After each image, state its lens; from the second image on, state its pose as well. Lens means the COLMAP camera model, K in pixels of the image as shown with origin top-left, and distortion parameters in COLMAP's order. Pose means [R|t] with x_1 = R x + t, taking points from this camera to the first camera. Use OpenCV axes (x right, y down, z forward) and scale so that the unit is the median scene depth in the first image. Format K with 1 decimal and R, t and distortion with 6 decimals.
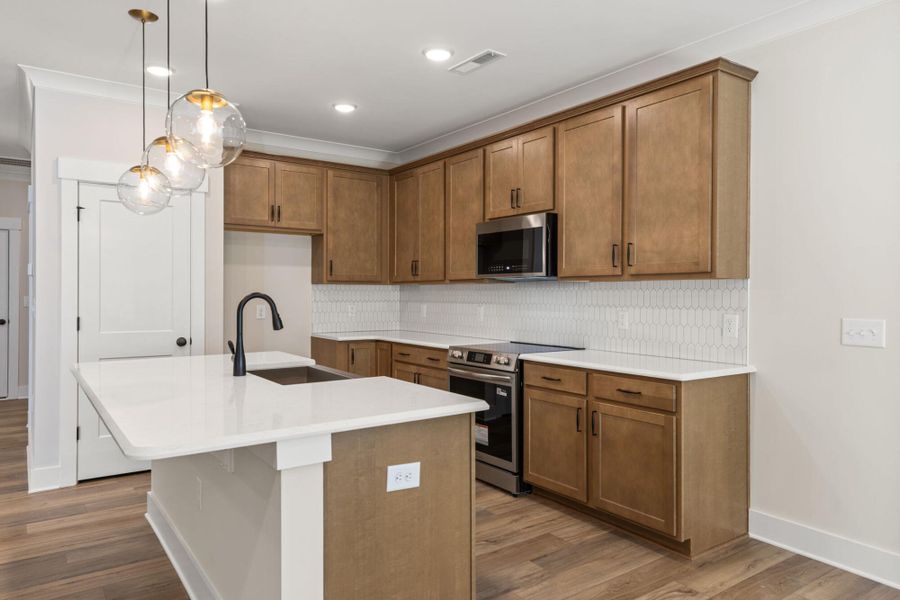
lens RADIAL K [[602.9, 0, 454.8], [0, 602.9, 298.8], [0, 0, 1]] dist [0.024873, -0.000849]
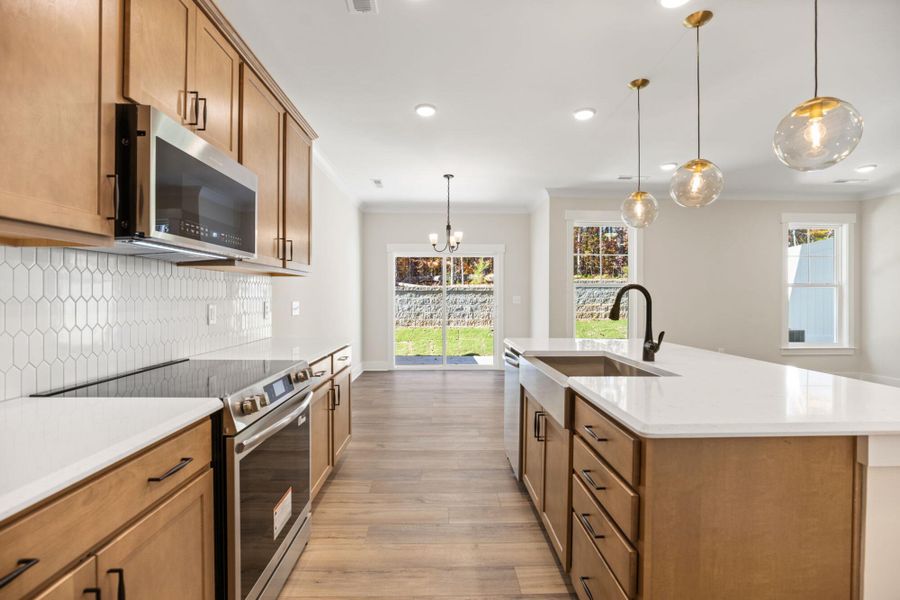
lens RADIAL K [[404.8, 0, 450.0], [0, 404.8, 300.0], [0, 0, 1]] dist [-0.021514, -0.000034]
pose [[-0.826399, -0.010106, 0.562994, -0.389272], [-0.000411, 0.999849, 0.017345, 0.004505], [-0.563084, 0.014102, -0.826279, 1.495503]]
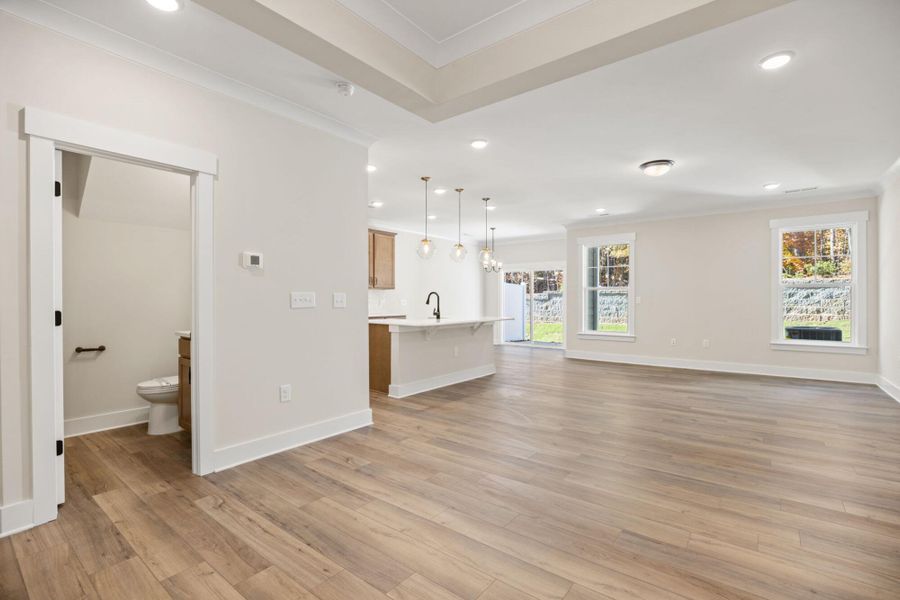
lens RADIAL K [[407.9, 0, 452.6], [0, 407.9, 301.0], [0, 0, 1]] dist [-0.020429, -0.000041]
pose [[-0.286677, -0.006713, 0.958004, -1.971245], [0.007057, 0.999934, 0.009118, 0.014511], [-0.958001, 0.009374, -0.286610, 1.271215]]
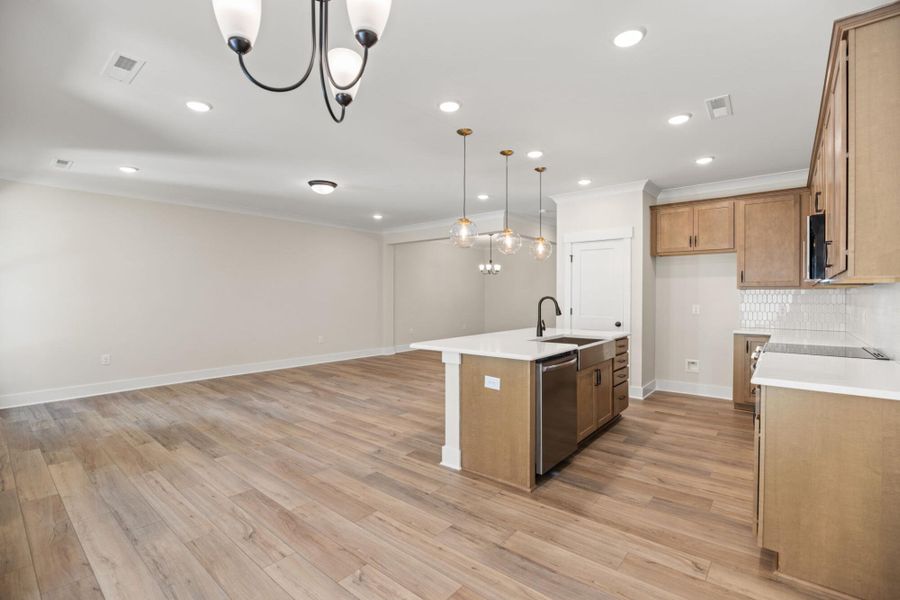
lens RADIAL K [[407.9, 0, 452.6], [0, 407.9, 301.0], [0, 0, 1]] dist [-0.020429, -0.000041]
pose [[0.253517, 0.008182, -0.967296, 0.754975], [-0.008472, 0.999945, 0.006238, 0.000247], [0.967294, 0.006613, 0.253572, 0.301367]]
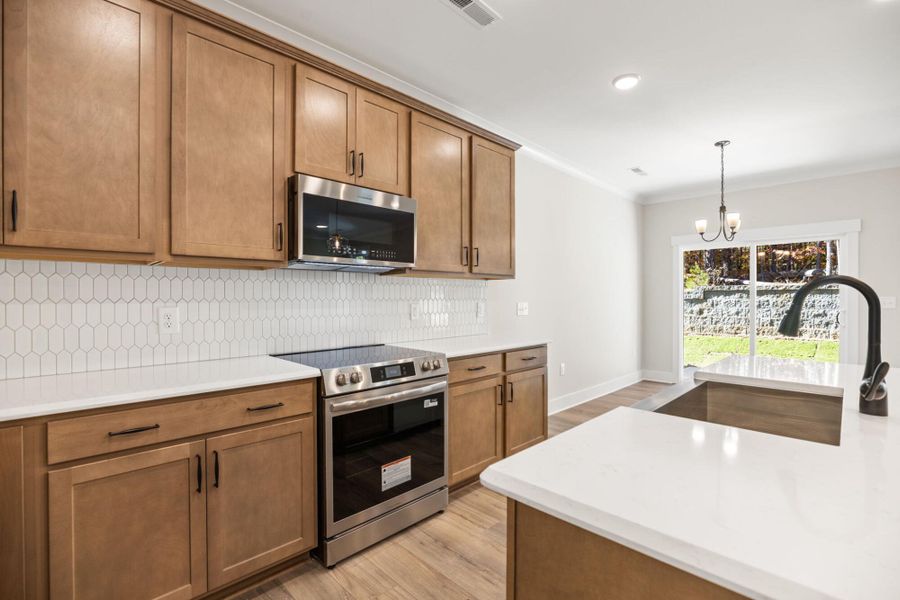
lens RADIAL K [[407.9, 0, 452.6], [0, 407.9, 301.0], [0, 0, 1]] dist [-0.020429, -0.000041]
pose [[-0.164609, -0.011794, 0.986288, -0.560183], [0.007806, 0.999882, 0.013260, 0.006189], [-0.986328, 0.009882, -0.164497, 1.226283]]
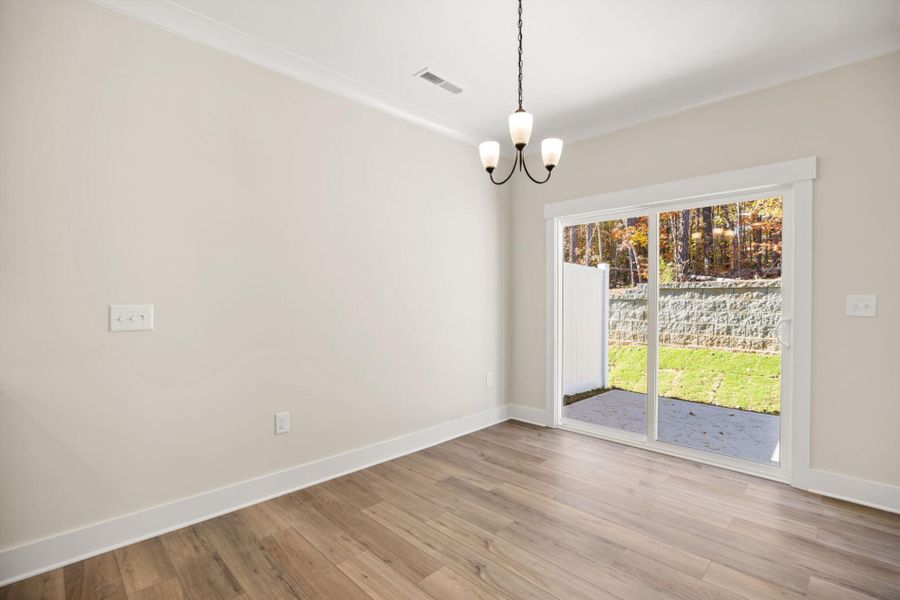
lens RADIAL K [[413.8, 0, 453.1], [0, 413.8, 303.0], [0, 0, 1]] dist [-0.020878, 0.000315]
pose [[-0.171586, -0.014846, 0.985057, -0.109586], [0.007311, 0.999840, 0.016343, 0.017964], [-0.985142, 0.010006, -0.171450, 0.472350]]
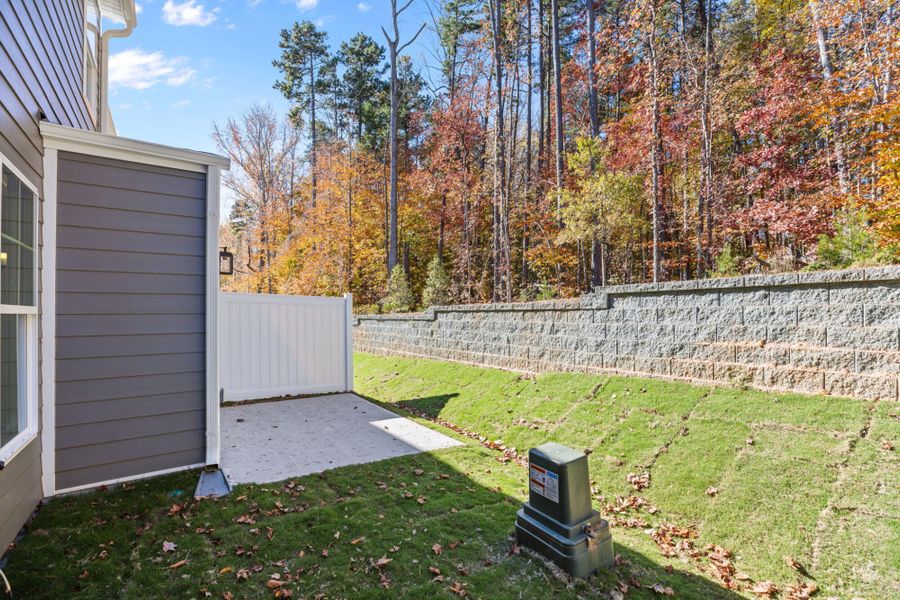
lens RADIAL K [[407.9, 0, 452.6], [0, 407.9, 301.0], [0, 0, 1]] dist [-0.020429, -0.000041]
pose [[0.008428, 0.023829, 0.999681, -0.706233], [0.017260, 0.999564, -0.023972, -0.011494], [-0.999816, 0.017457, 0.008014, -1.137662]]
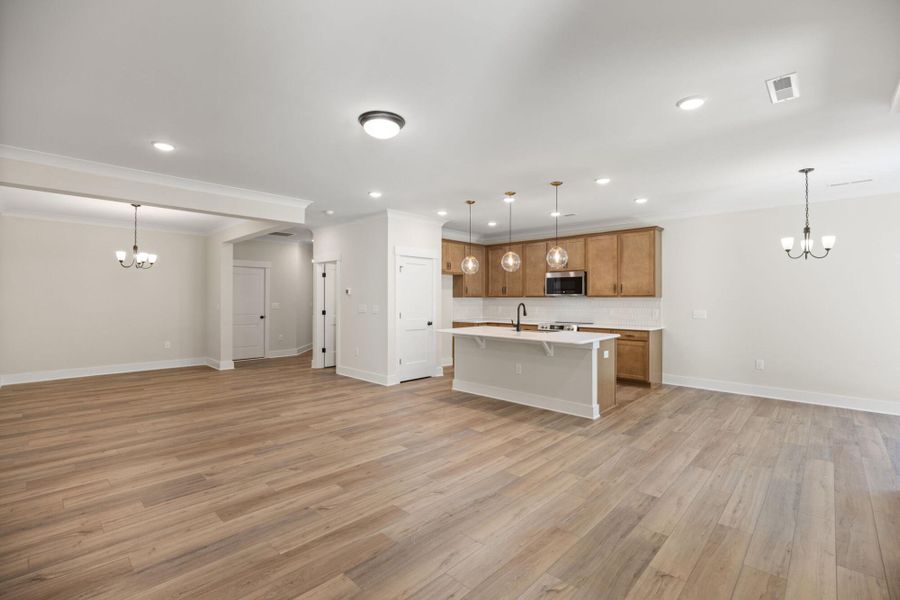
lens RADIAL K [[407.9, 0, 452.6], [0, 407.9, 301.0], [0, 0, 1]] dist [-0.020429, -0.000041]
pose [[0.980492, -0.002964, 0.196537, -0.880399], [0.003678, 0.999988, -0.003269, -0.011888], [-0.196525, 0.003928, 0.980491, -0.722713]]
